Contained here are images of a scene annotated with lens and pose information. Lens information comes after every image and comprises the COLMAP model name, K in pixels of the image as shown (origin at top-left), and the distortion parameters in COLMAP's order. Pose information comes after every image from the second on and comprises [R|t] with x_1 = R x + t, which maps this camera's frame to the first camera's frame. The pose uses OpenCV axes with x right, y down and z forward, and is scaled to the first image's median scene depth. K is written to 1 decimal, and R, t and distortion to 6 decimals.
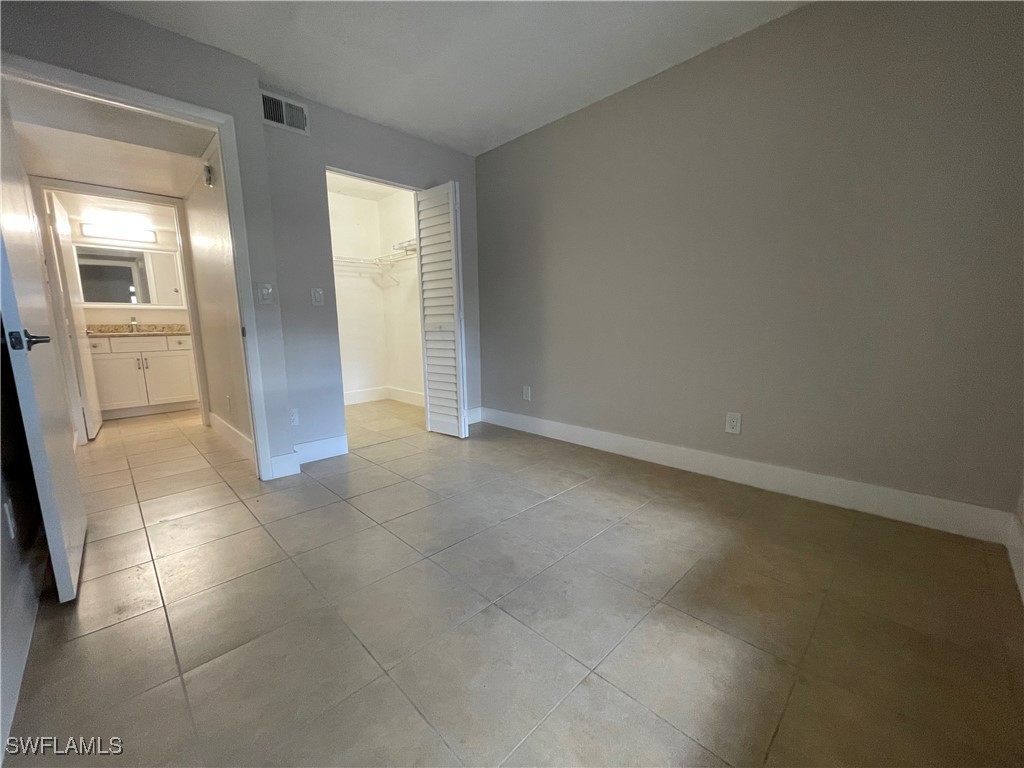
lens RADIAL K [[413.1, 0, 509.8], [0, 413.1, 400.5], [0, 0, 1]] dist [0.005024, -0.002371]
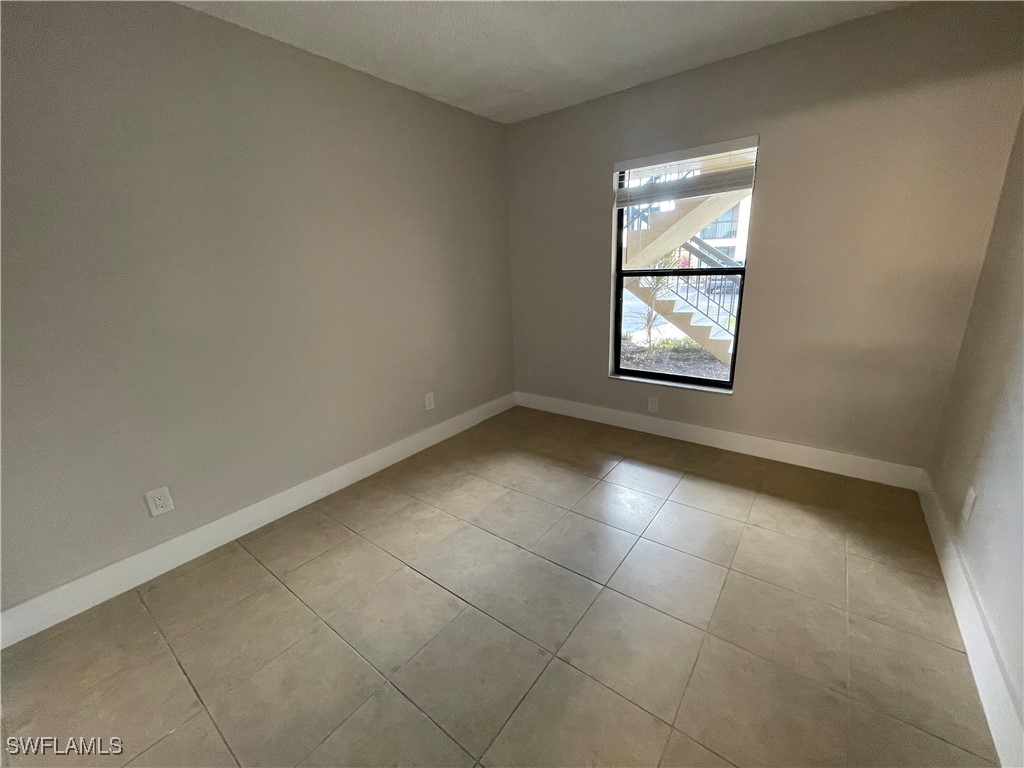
lens RADIAL K [[413.1, 0, 513.9], [0, 413.1, 385.8], [0, 0, 1]] dist [0.005024, -0.002371]
pose [[-0.173058, -0.238258, 0.955659, -0.729576], [0.213208, 0.938229, 0.272522, -0.287792], [-0.961558, 0.250916, -0.111570, 0.881452]]
